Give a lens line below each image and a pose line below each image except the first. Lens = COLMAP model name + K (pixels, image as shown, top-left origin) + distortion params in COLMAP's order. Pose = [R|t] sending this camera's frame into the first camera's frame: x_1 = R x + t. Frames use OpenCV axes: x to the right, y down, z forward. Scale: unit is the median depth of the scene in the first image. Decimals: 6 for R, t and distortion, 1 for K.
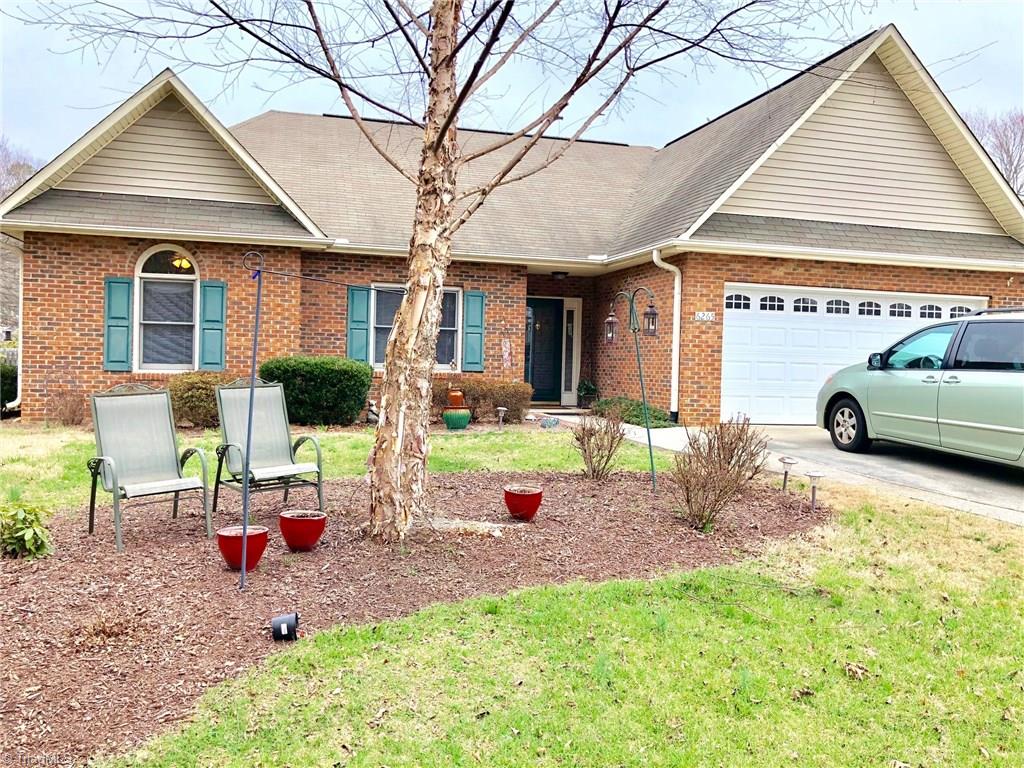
lens RADIAL K [[853.0, 0, 512.0], [0, 853.0, 384.0], [0, 0, 1]] dist [-0.000792, -0.004965]
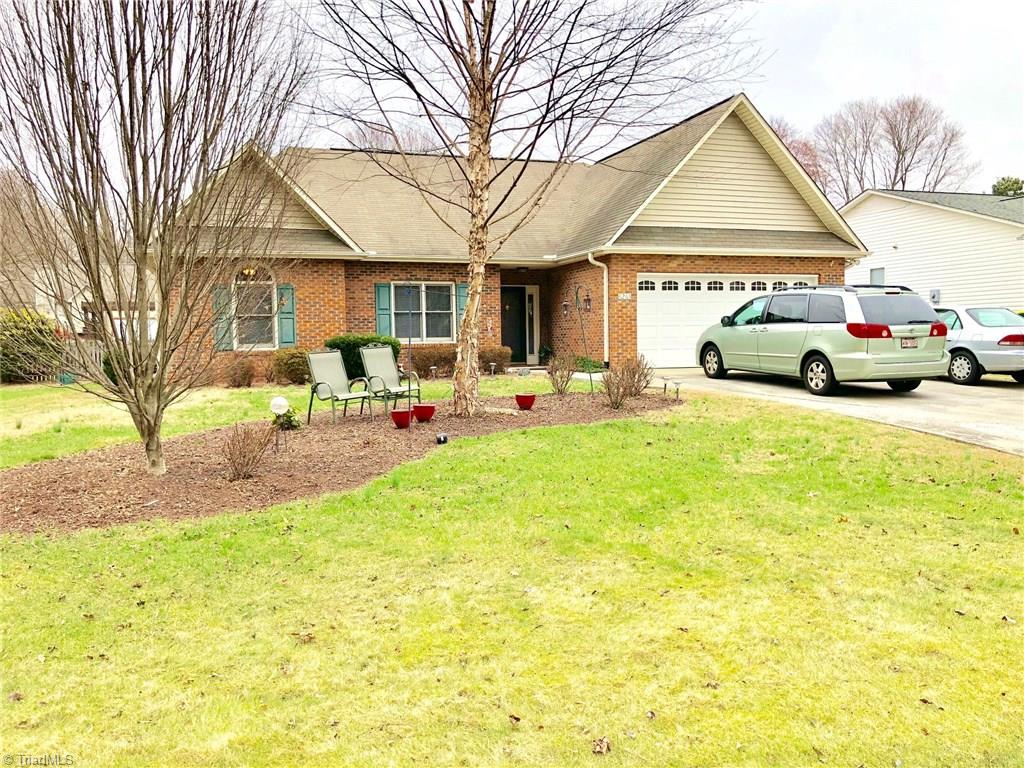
lens RADIAL K [[909.4, 0, 512.2], [0, 909.4, 402.8], [0, 0, 1]] dist [0.042767, -0.003298]
pose [[0.996568, -0.047094, 0.068078, -0.084728], [0.044314, 0.998144, 0.041776, 0.030293], [-0.069919, -0.038616, 0.996805, -0.566907]]
